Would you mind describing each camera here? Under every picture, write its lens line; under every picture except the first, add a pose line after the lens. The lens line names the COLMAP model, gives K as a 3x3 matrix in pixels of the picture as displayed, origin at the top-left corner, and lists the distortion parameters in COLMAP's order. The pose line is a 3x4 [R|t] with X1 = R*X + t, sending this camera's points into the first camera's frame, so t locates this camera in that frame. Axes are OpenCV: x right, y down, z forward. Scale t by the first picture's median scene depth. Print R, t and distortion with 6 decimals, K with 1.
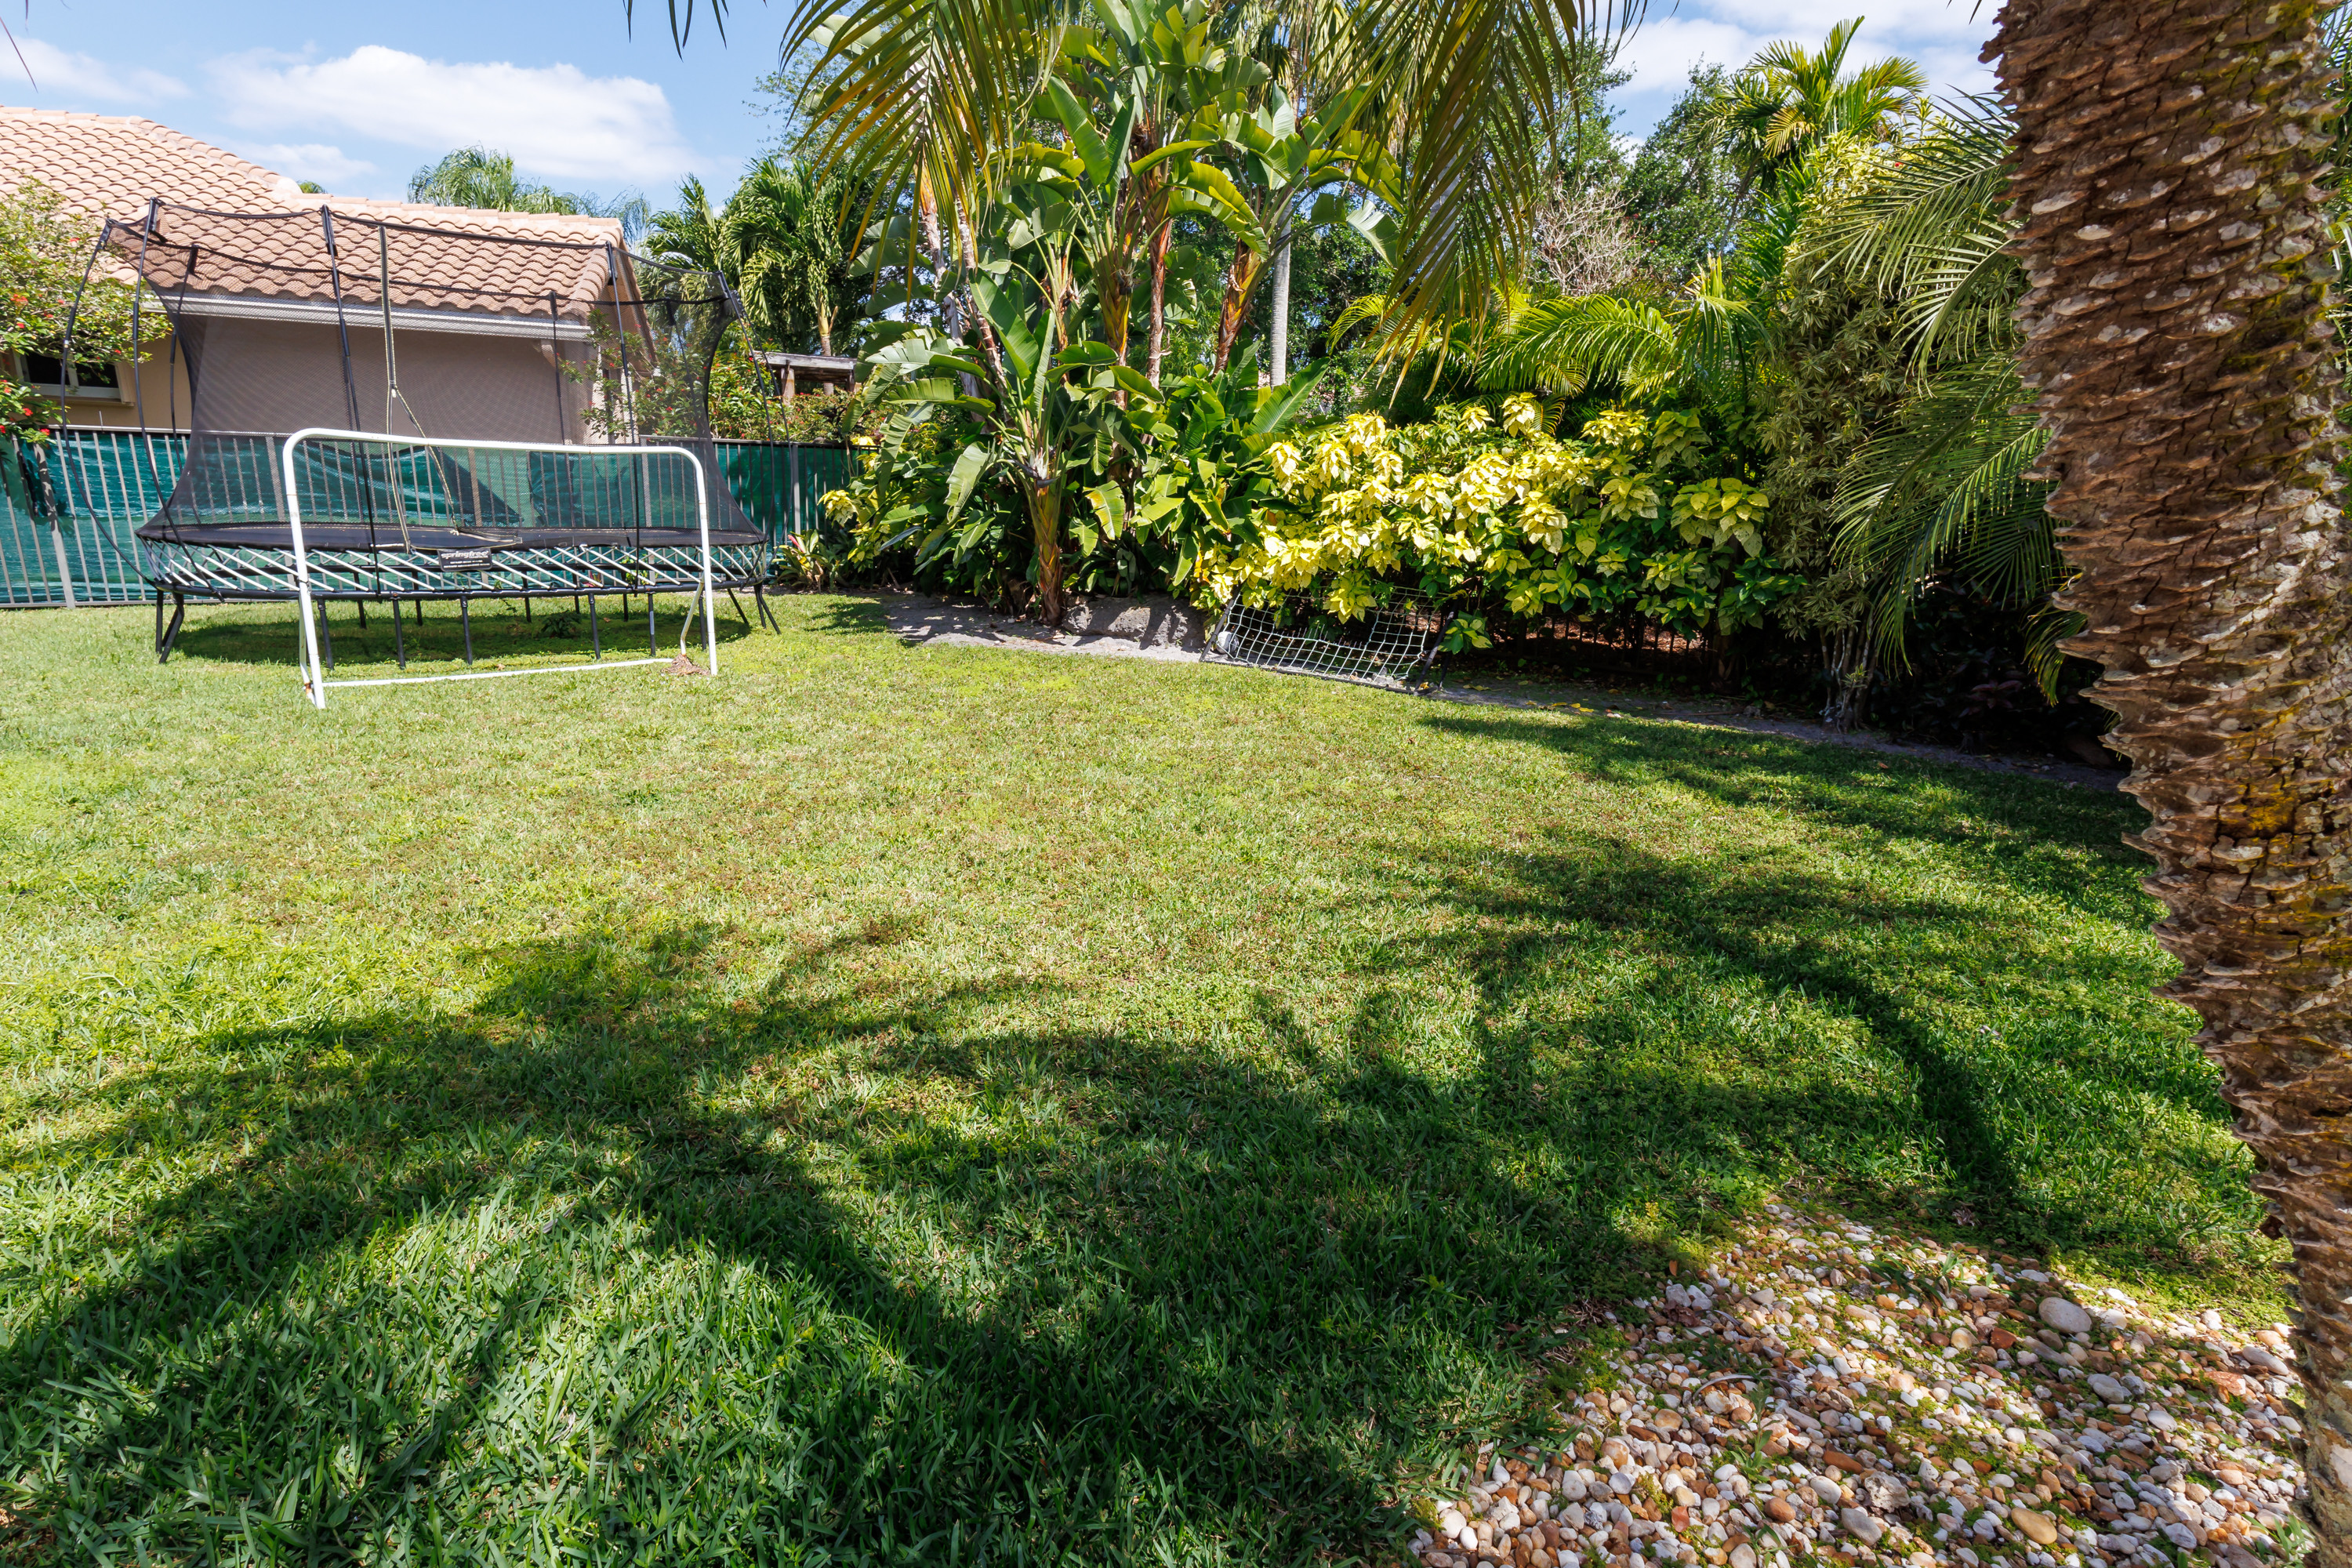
lens RADIAL K [[1189.5, 0, 1173.0], [0, 1189.5, 785.3], [0, 0, 1]] dist [0.015993, -0.002422]
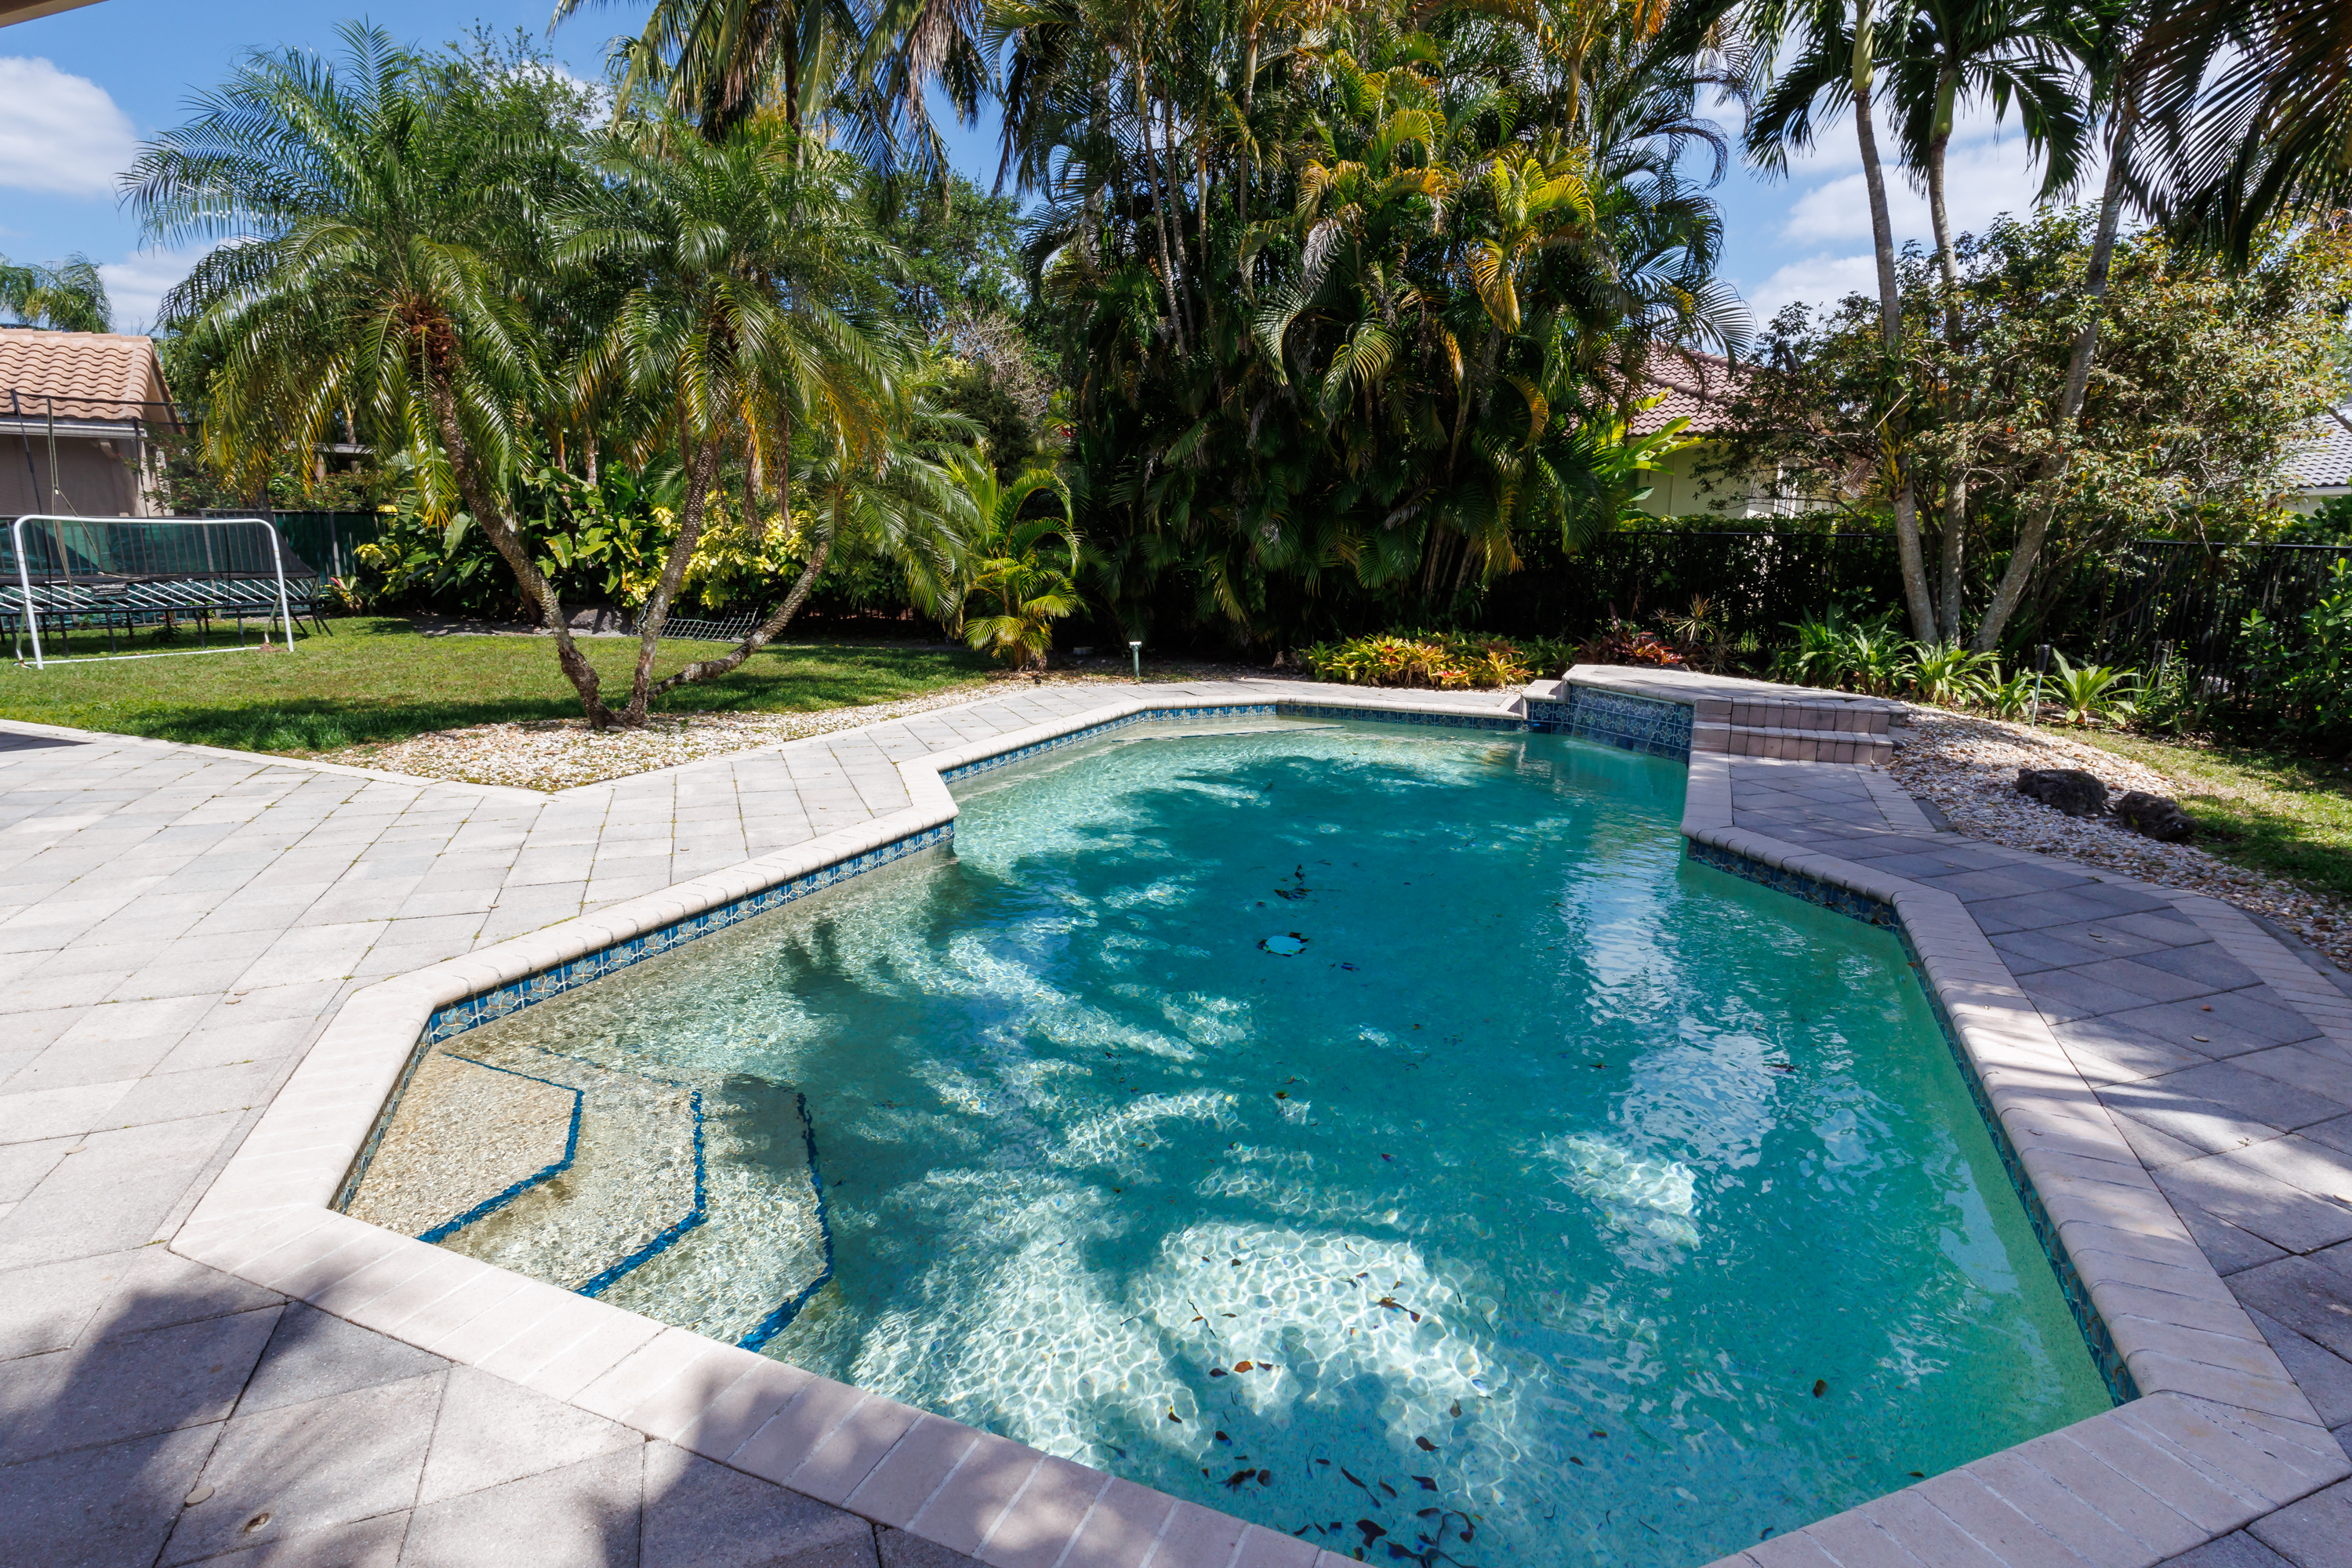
lens RADIAL K [[1189.5, 0, 1173.0], [0, 1189.5, 785.3], [0, 0, 1]] dist [0.015993, -0.002422]
pose [[0.951512, -0.091801, 0.293595, 0.230116], [0.102385, 0.994526, -0.020850, 0.206620], [-0.290074, 0.049899, 0.955702, -0.782625]]
